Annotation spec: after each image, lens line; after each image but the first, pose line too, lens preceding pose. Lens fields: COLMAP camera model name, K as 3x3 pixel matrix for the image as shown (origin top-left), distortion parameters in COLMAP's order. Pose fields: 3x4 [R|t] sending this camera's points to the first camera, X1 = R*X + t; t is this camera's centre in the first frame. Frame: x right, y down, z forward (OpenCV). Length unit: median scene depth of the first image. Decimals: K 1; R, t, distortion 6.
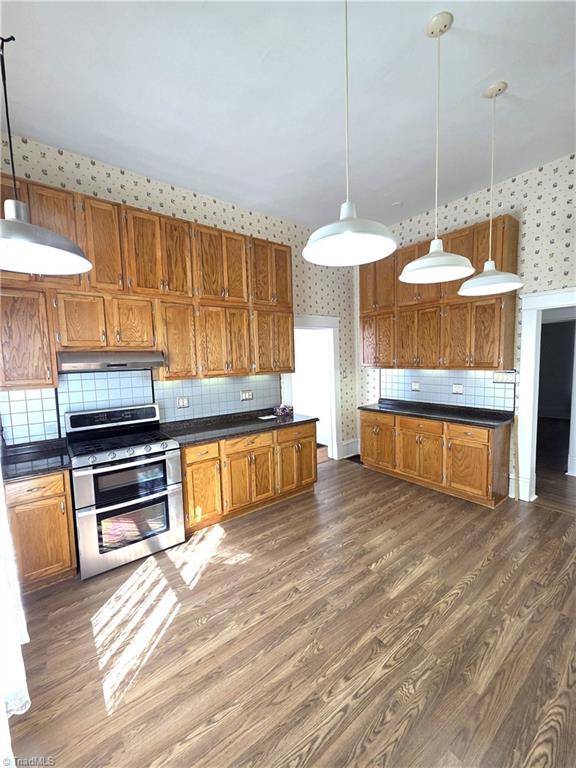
lens RADIAL K [[314.8, 0, 286.8], [0, 314.8, 385.6], [0, 0, 1]] dist [0.000204, 0.000690]
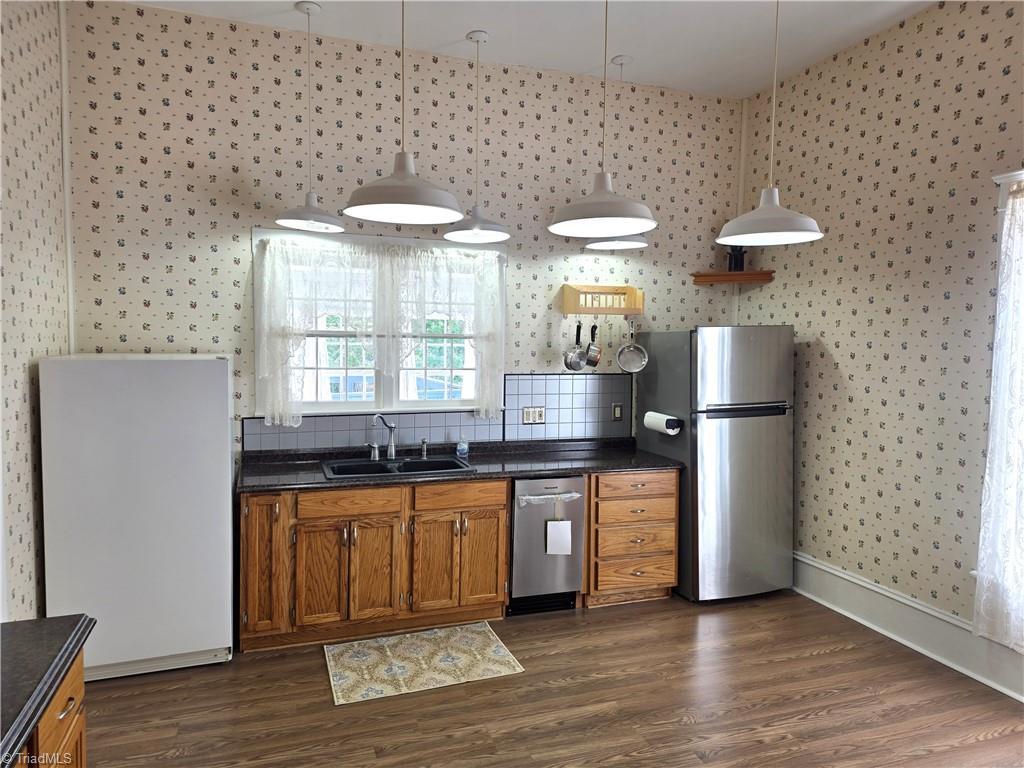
lens RADIAL K [[690.2, 0, 510.2], [0, 690.2, 382.0], [0, 0, 1]] dist [-0.002111, 0.000377]
pose [[-0.952917, -0.000430, 0.303229, 0.245286], [0.045944, 0.988249, 0.145784, -0.253886], [-0.299729, 0.152852, -0.941700, 2.522168]]
